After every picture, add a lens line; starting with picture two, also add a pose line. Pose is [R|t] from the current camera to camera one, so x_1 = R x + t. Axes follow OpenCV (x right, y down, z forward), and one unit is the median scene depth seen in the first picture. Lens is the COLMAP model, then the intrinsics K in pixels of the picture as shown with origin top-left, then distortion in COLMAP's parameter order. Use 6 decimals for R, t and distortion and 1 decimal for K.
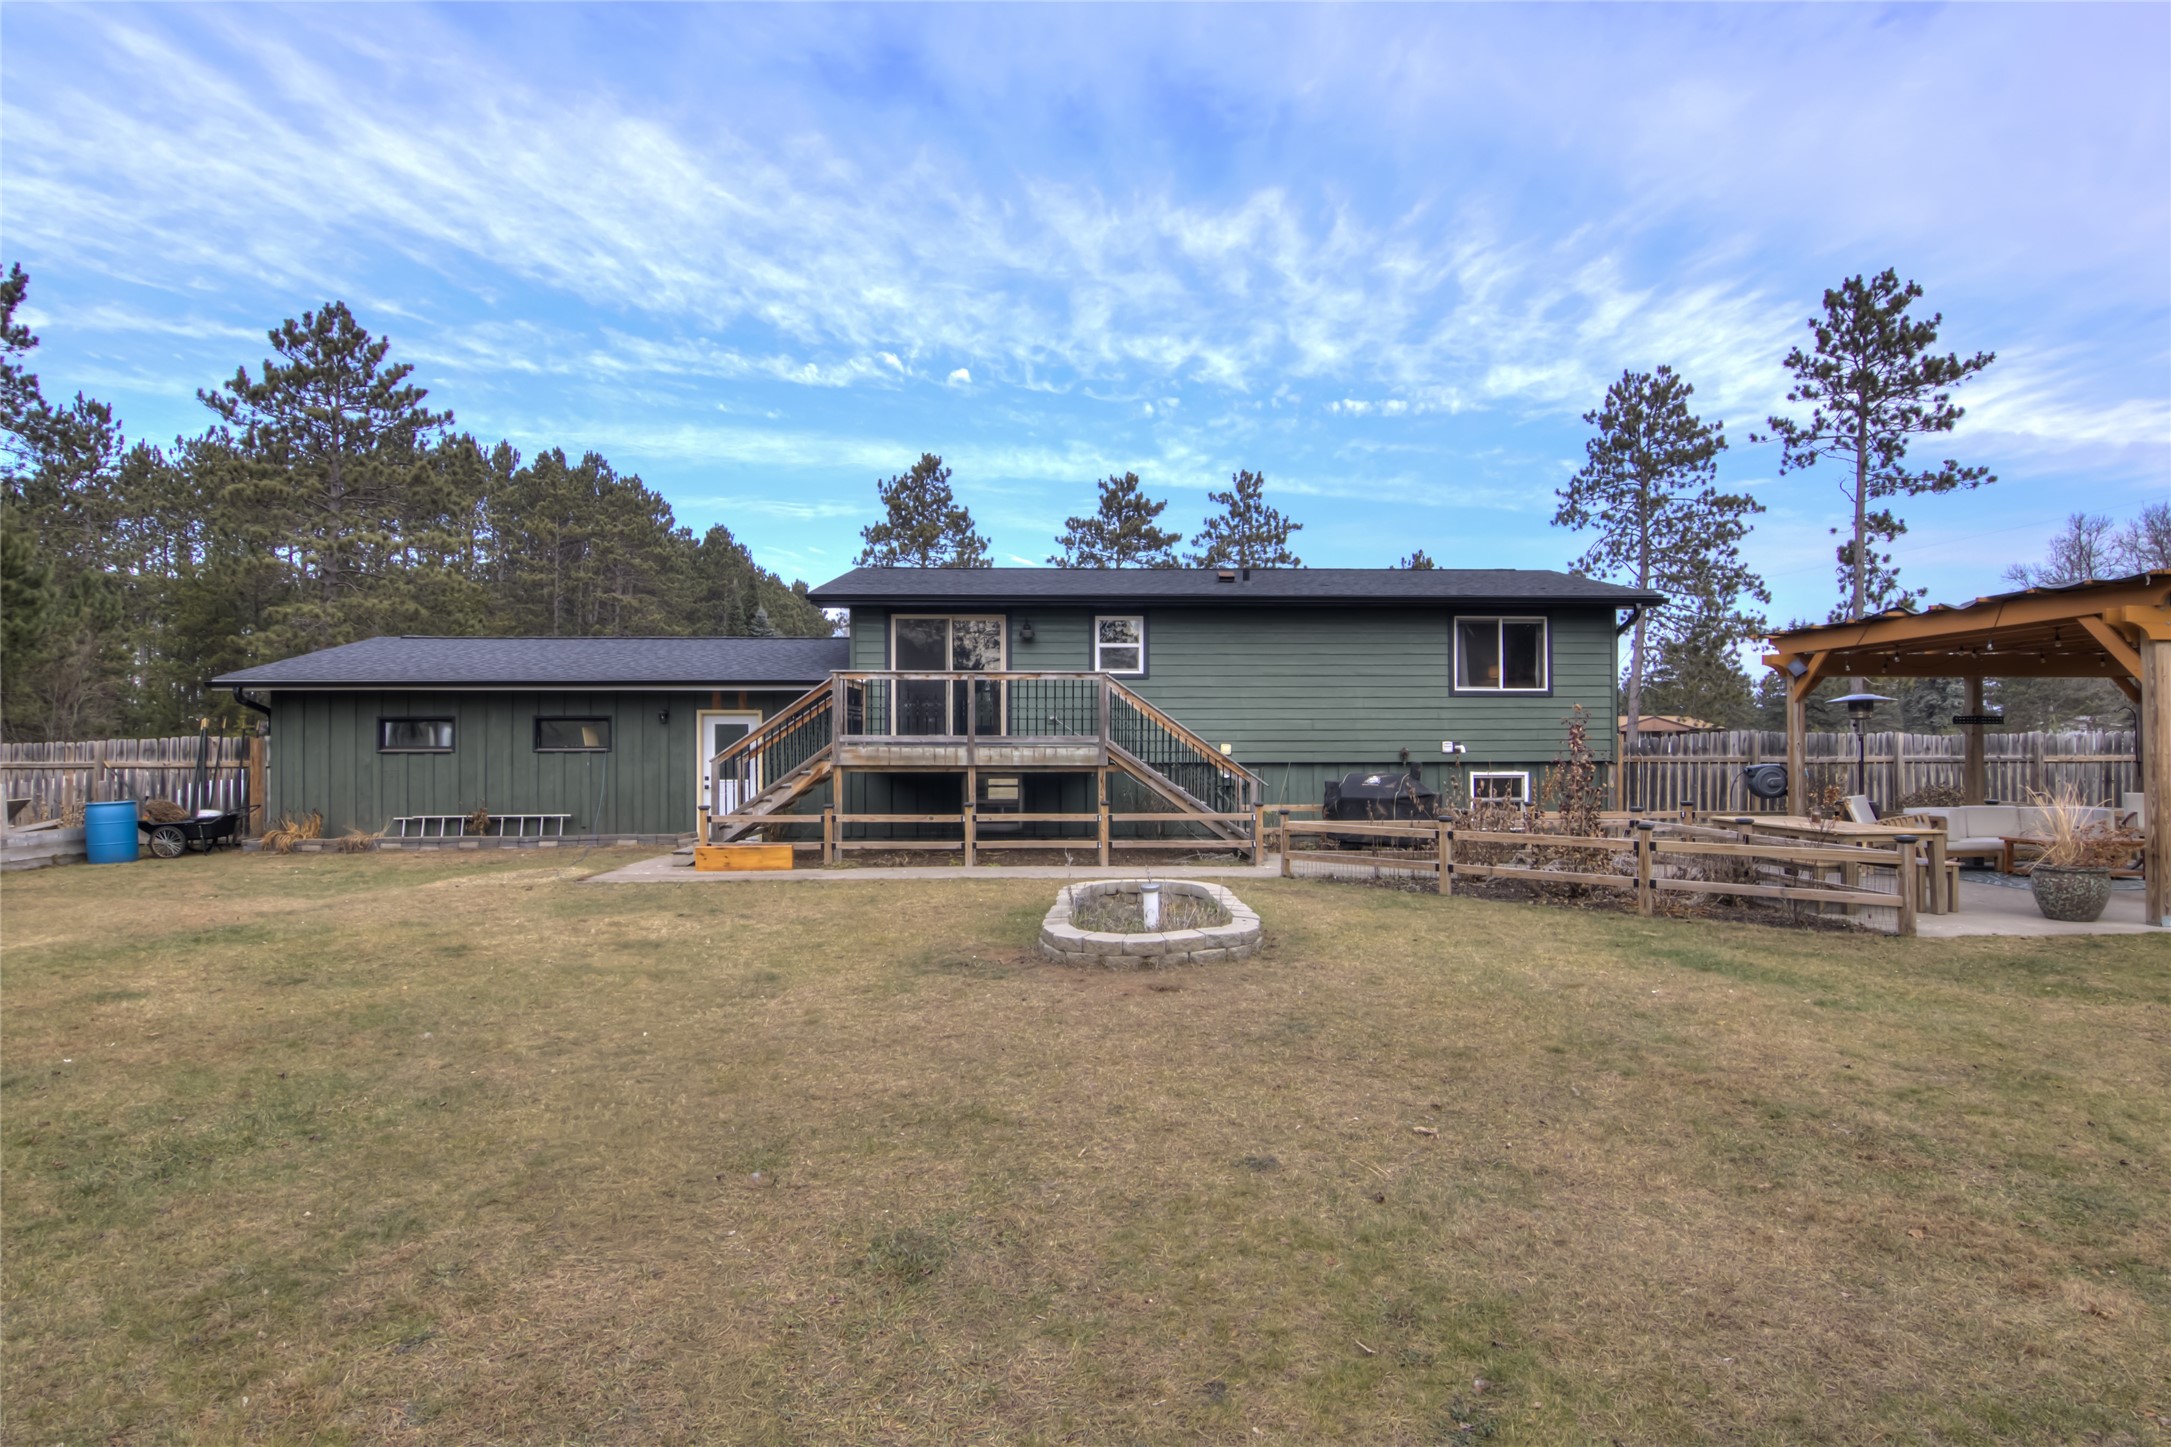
lens RADIAL K [[1124.1, 0, 1090.0], [0, 1124.1, 729.9], [0, 0, 1]] dist [-0.007181, -0.004442]
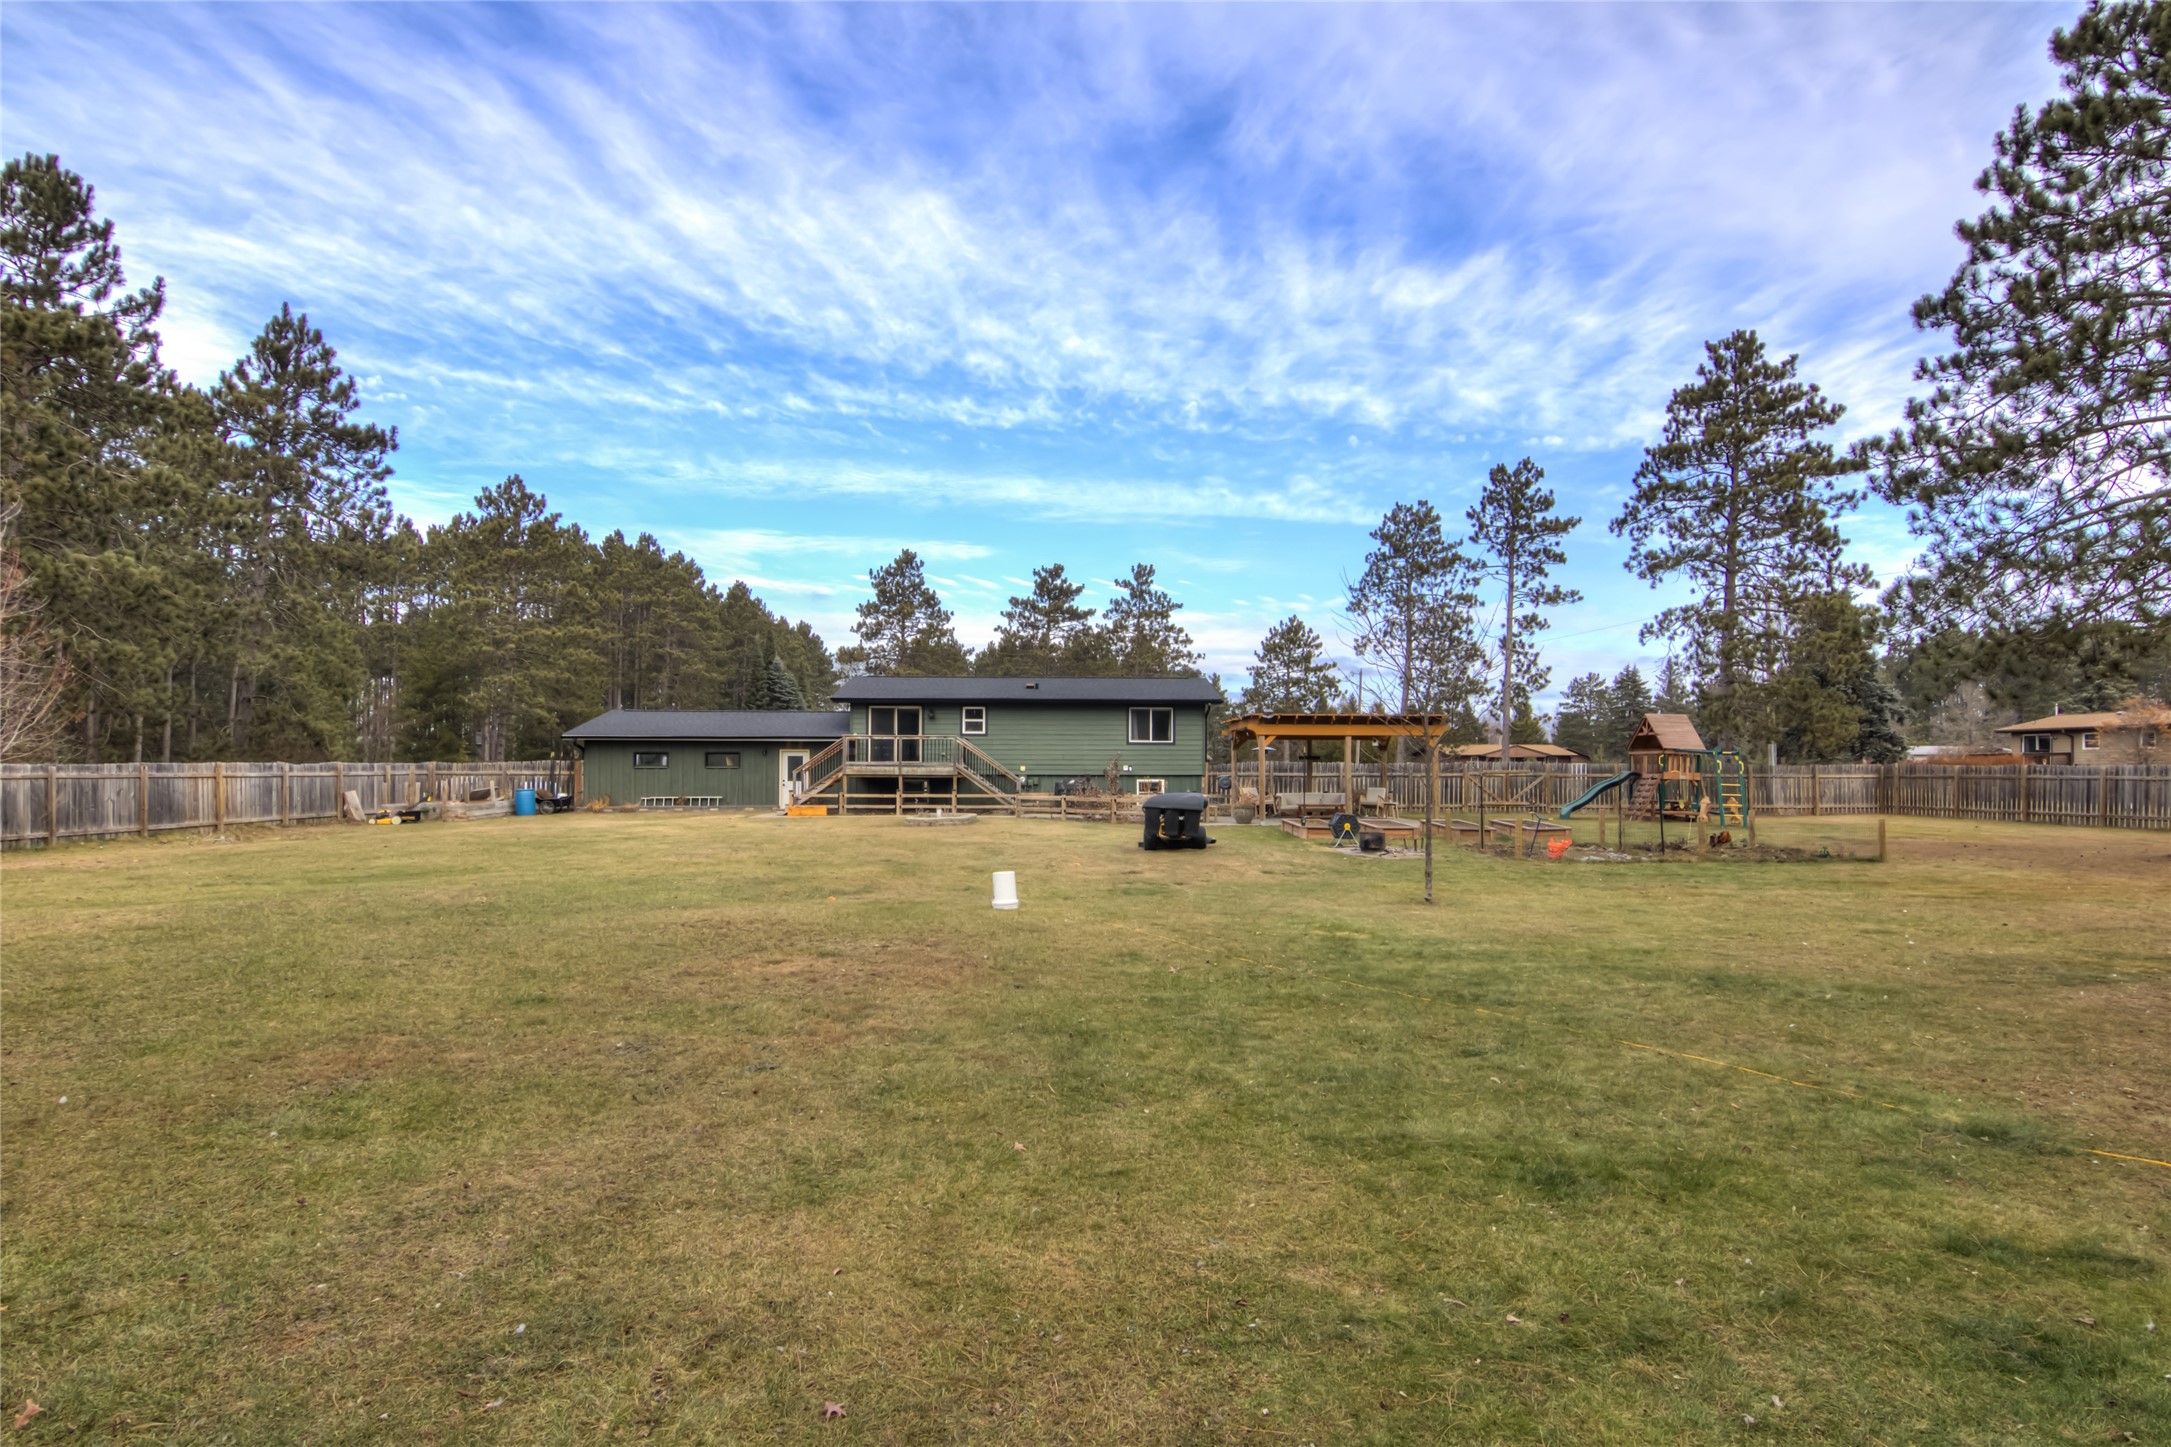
lens RADIAL K [[1124.1, 0, 1081.4], [0, 1124.1, 730.1], [0, 0, 1]] dist [-0.007181, -0.004442]
pose [[0.999986, 0.004414, -0.003076, 0.085208], [-0.004471, 0.999811, -0.018905, -0.005801], [0.002992, 0.018918, 0.999817, -0.415505]]
